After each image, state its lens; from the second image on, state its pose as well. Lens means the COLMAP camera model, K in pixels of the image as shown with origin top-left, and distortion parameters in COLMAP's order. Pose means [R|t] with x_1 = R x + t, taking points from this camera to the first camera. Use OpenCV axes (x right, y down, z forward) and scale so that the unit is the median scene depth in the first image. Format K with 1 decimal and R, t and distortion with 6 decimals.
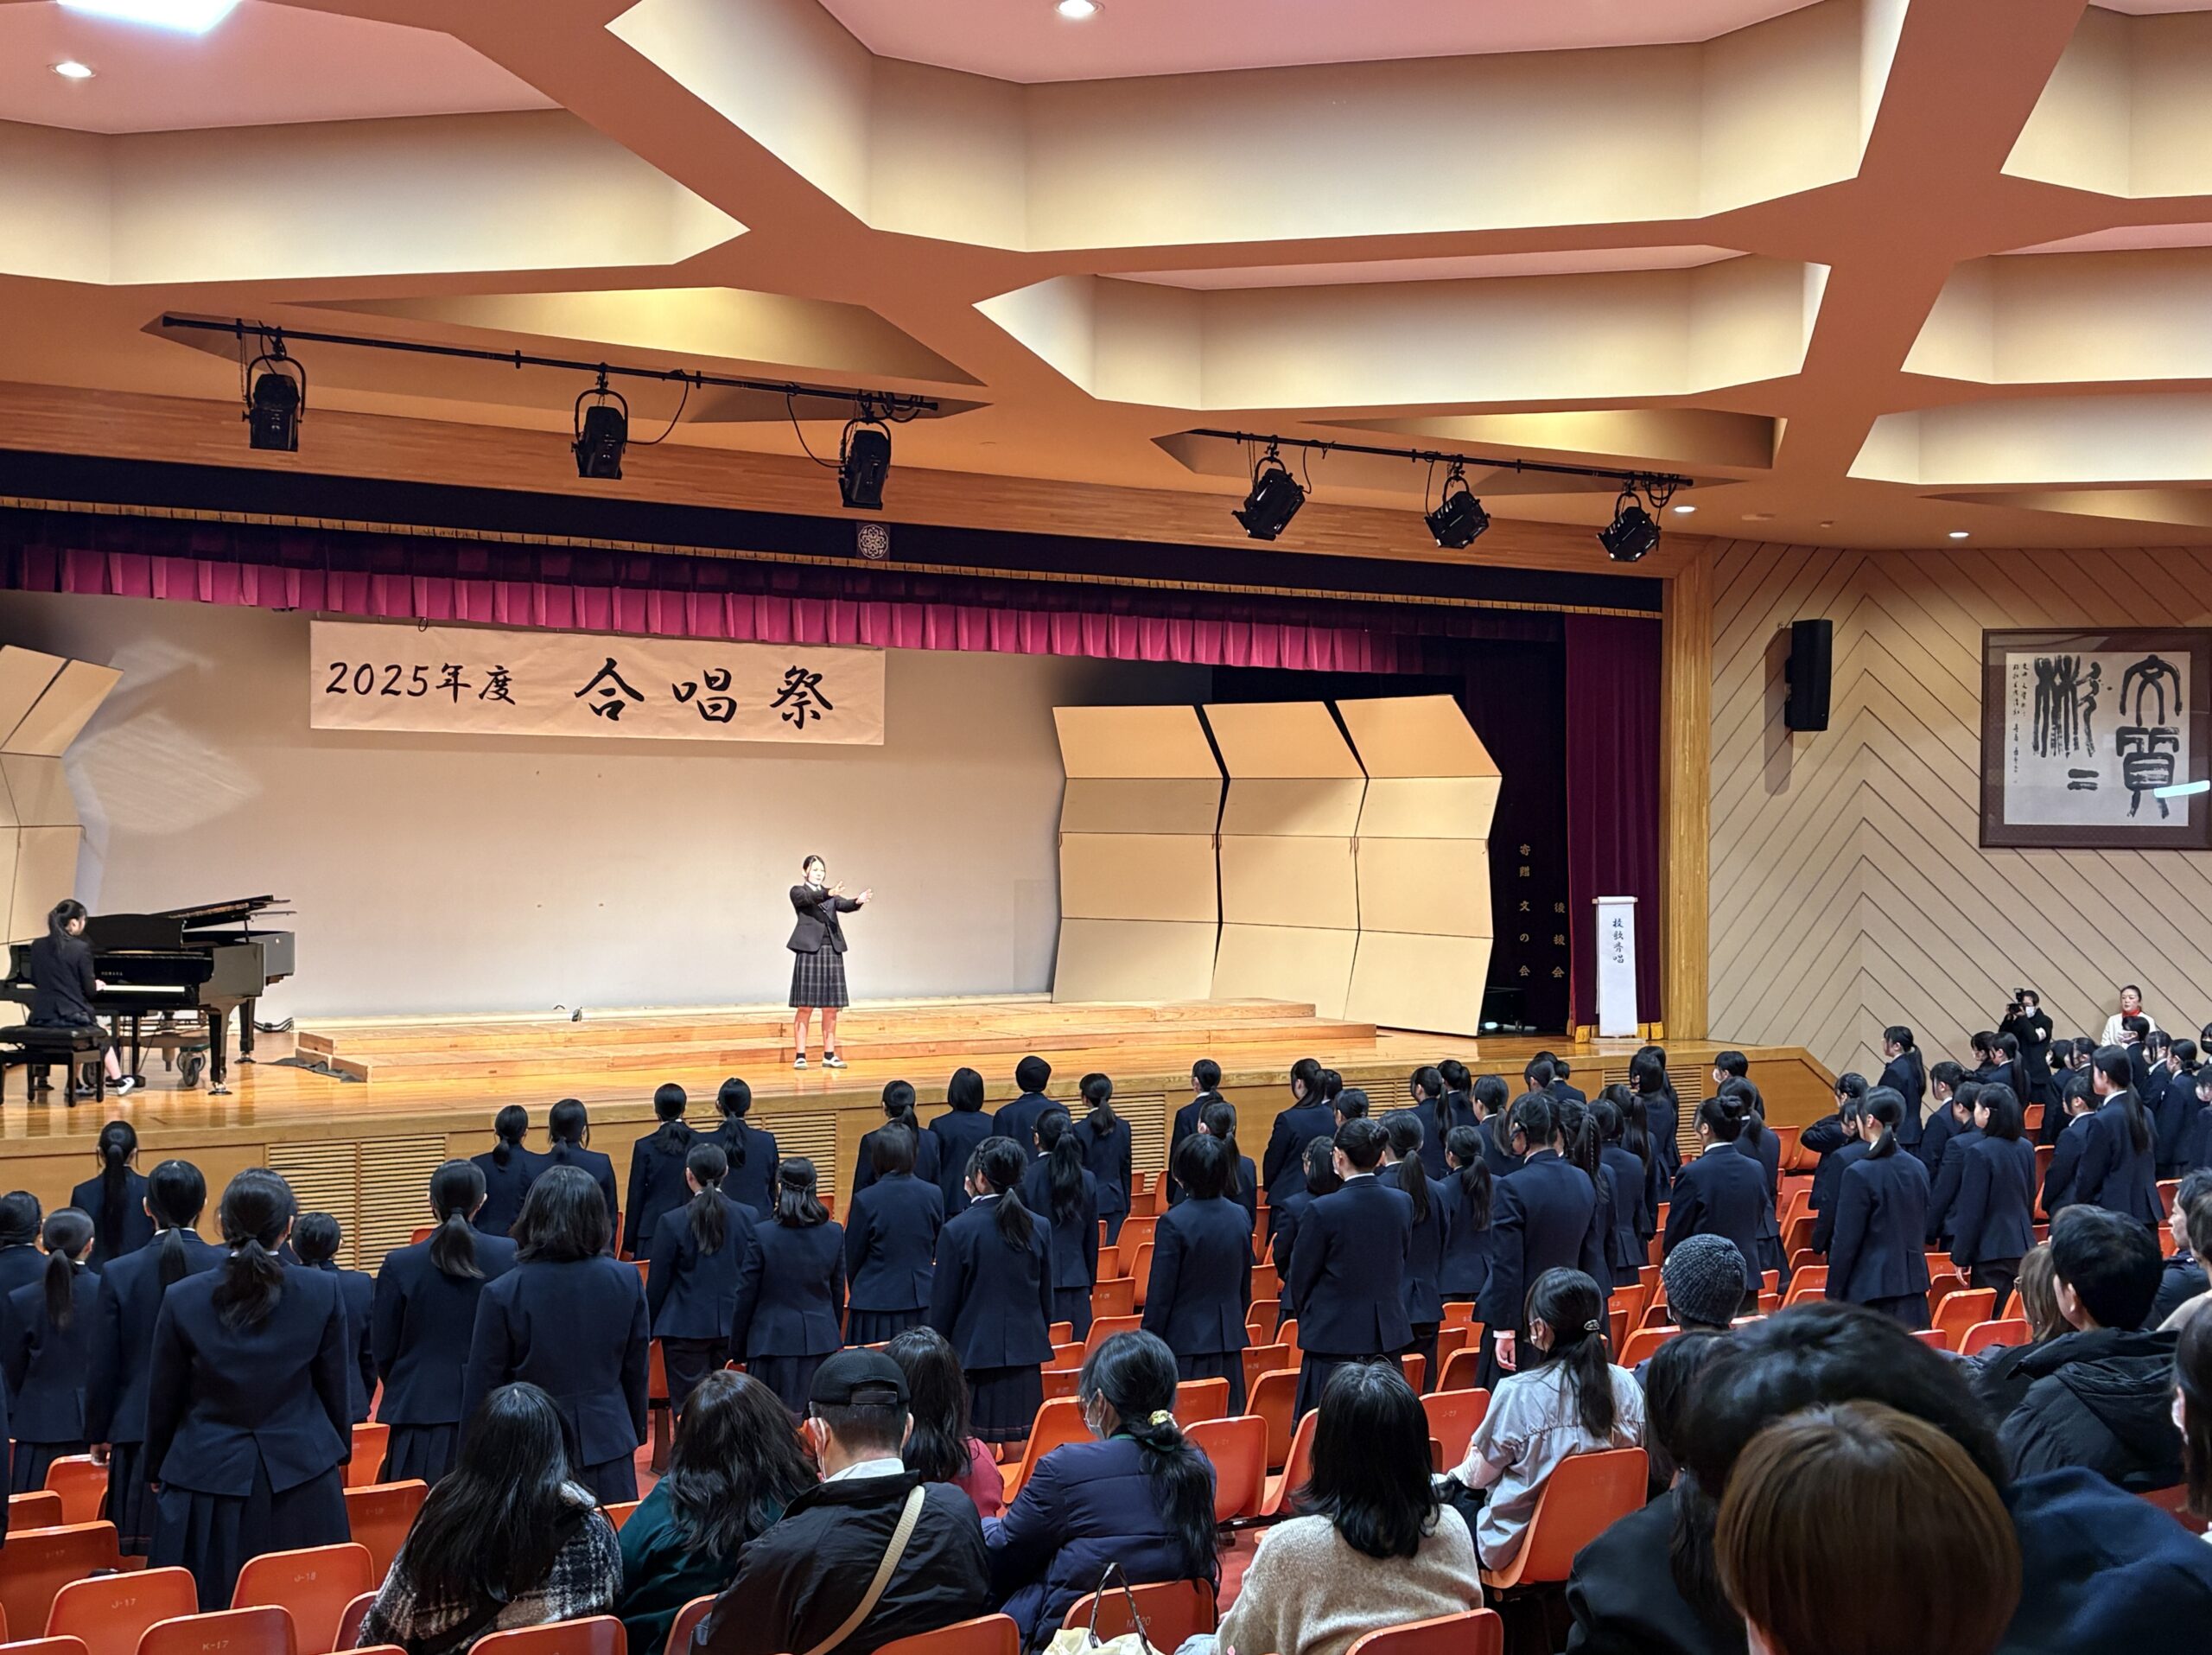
lens RADIAL K [[2584.8, 0, 1107.0], [0, 2584.8, 805.4], [0, 0, 1]] dist [0.080552, 0.000000]
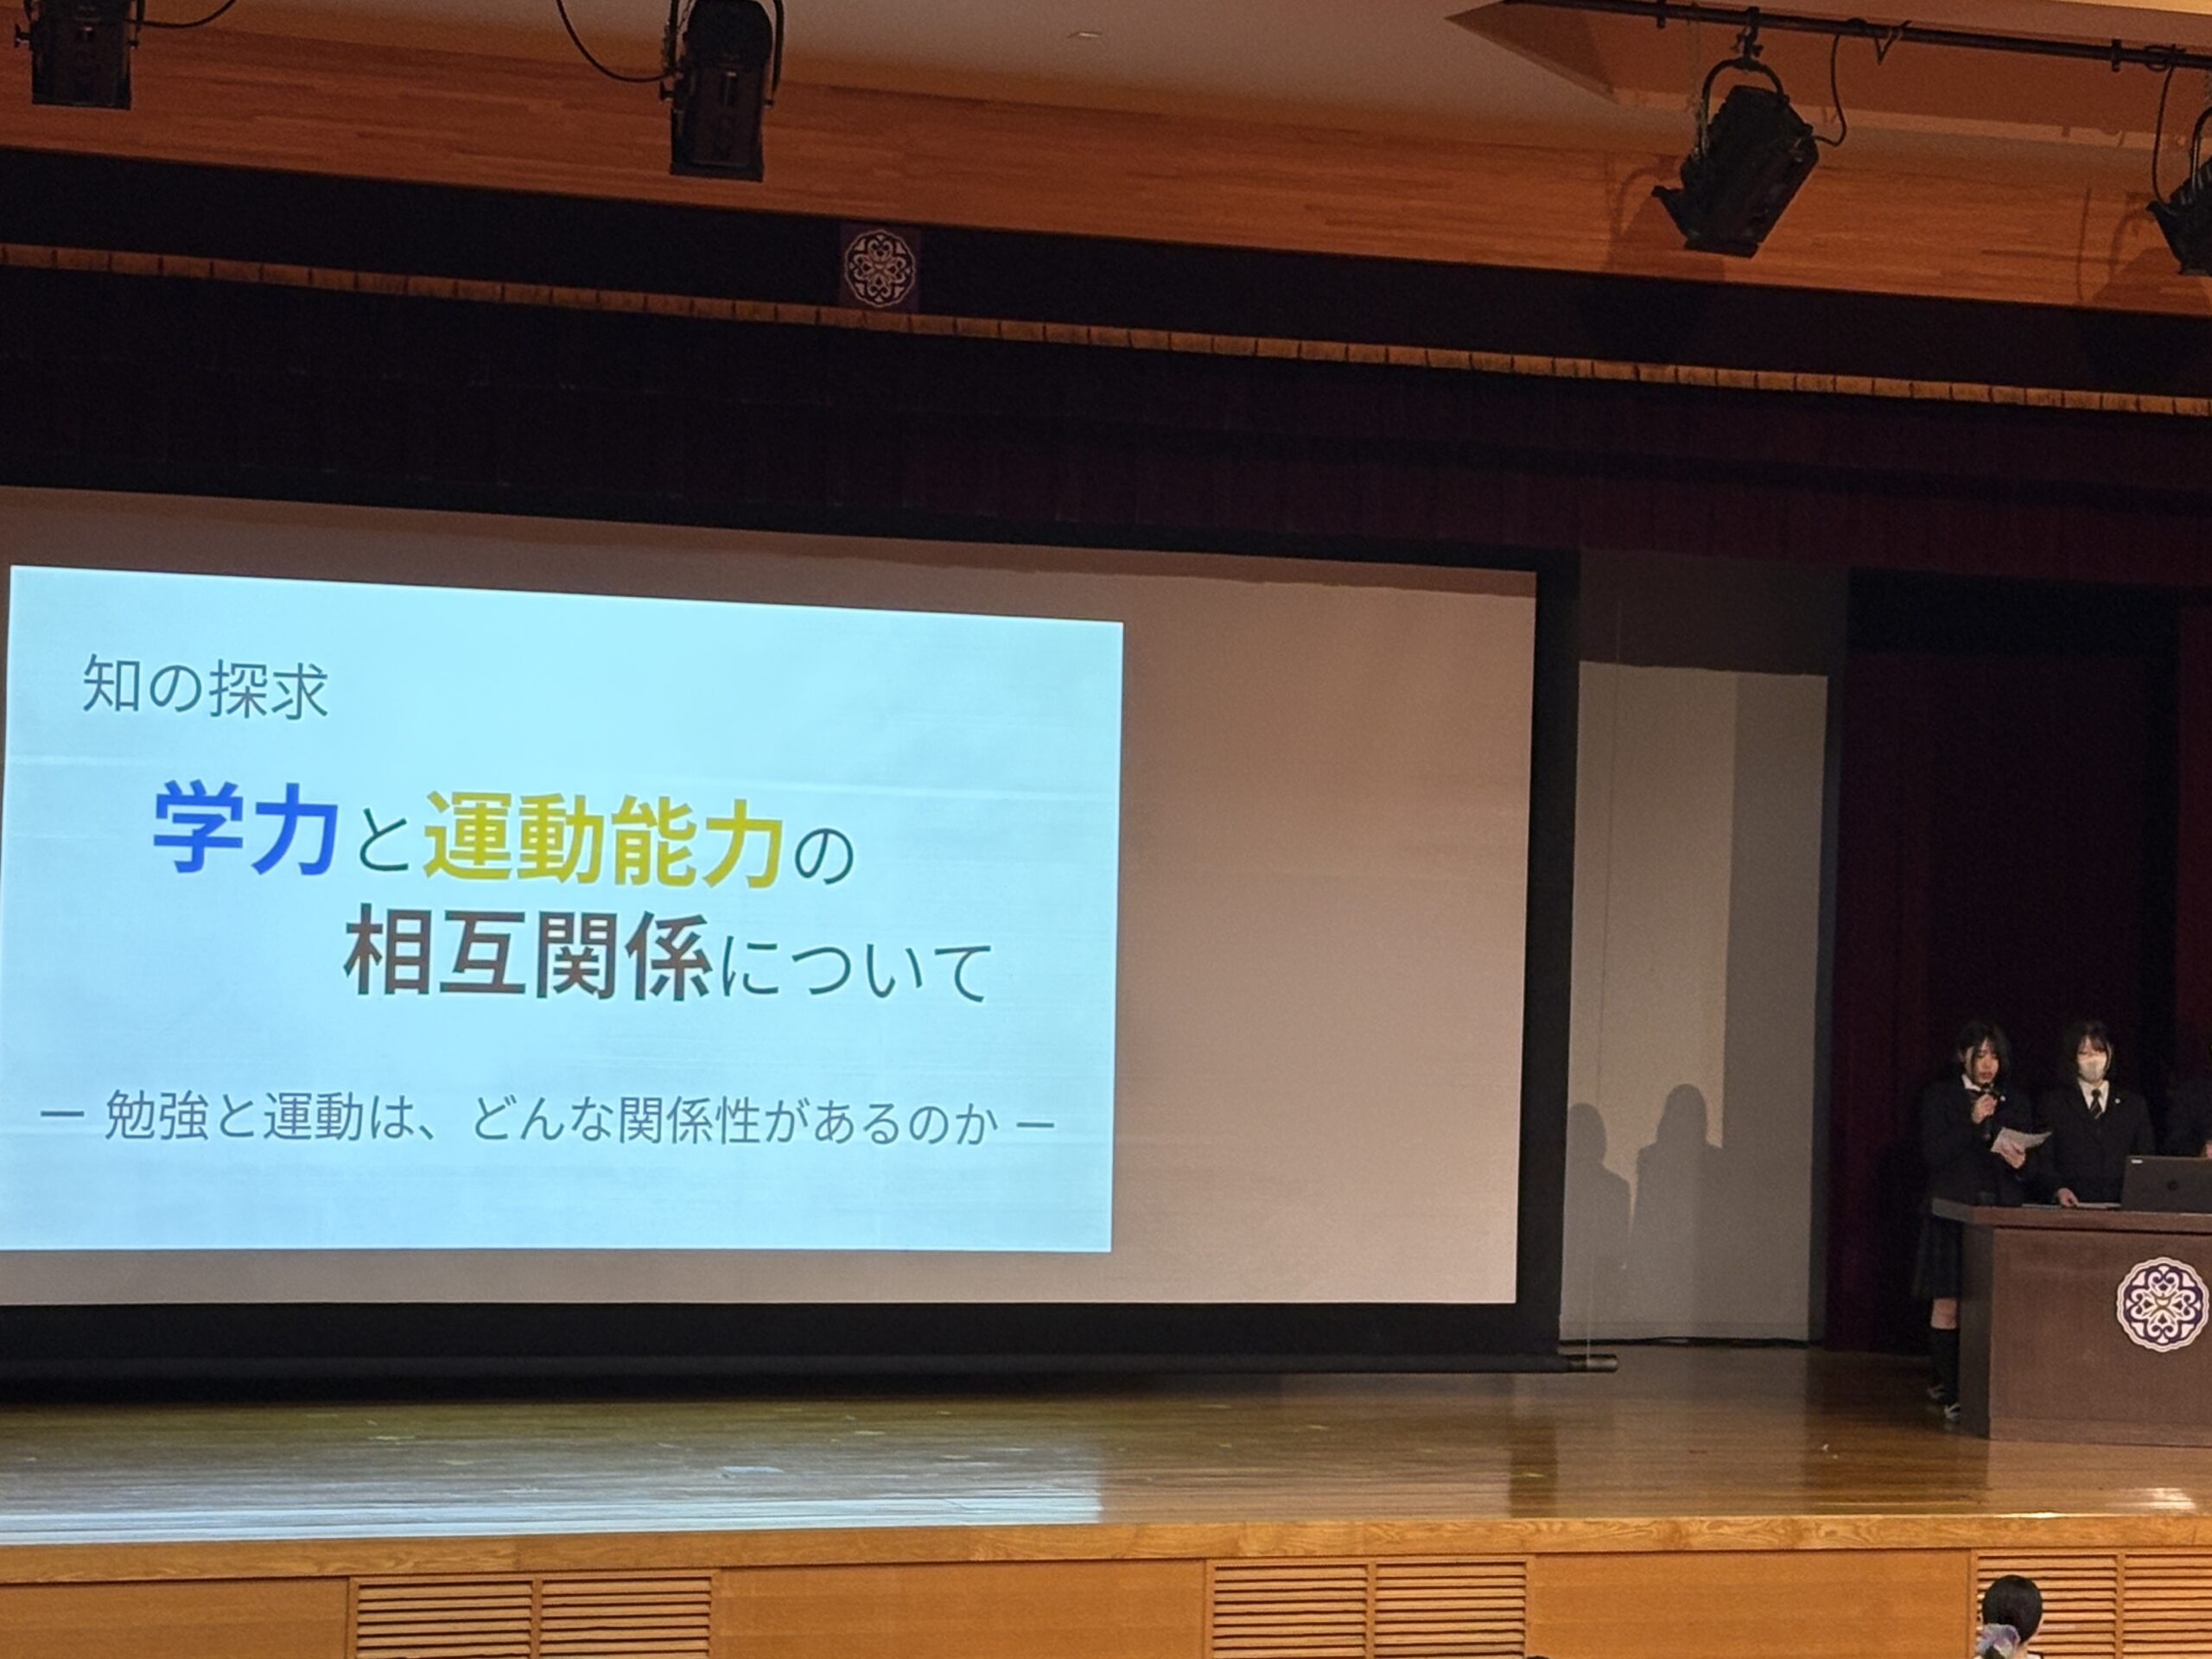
lens RADIAL K [[5623.2, 0, 1174.9], [0, 5623.2, 834.5], [0, 0, 1]] dist [0.179072, 0.000000]
pose [[0.986010, 0.015240, -0.165989, 0.124922], [-0.017312, 0.999789, -0.011045, 0.003567], [0.165786, 0.013764, 0.986066, 0.076014]]
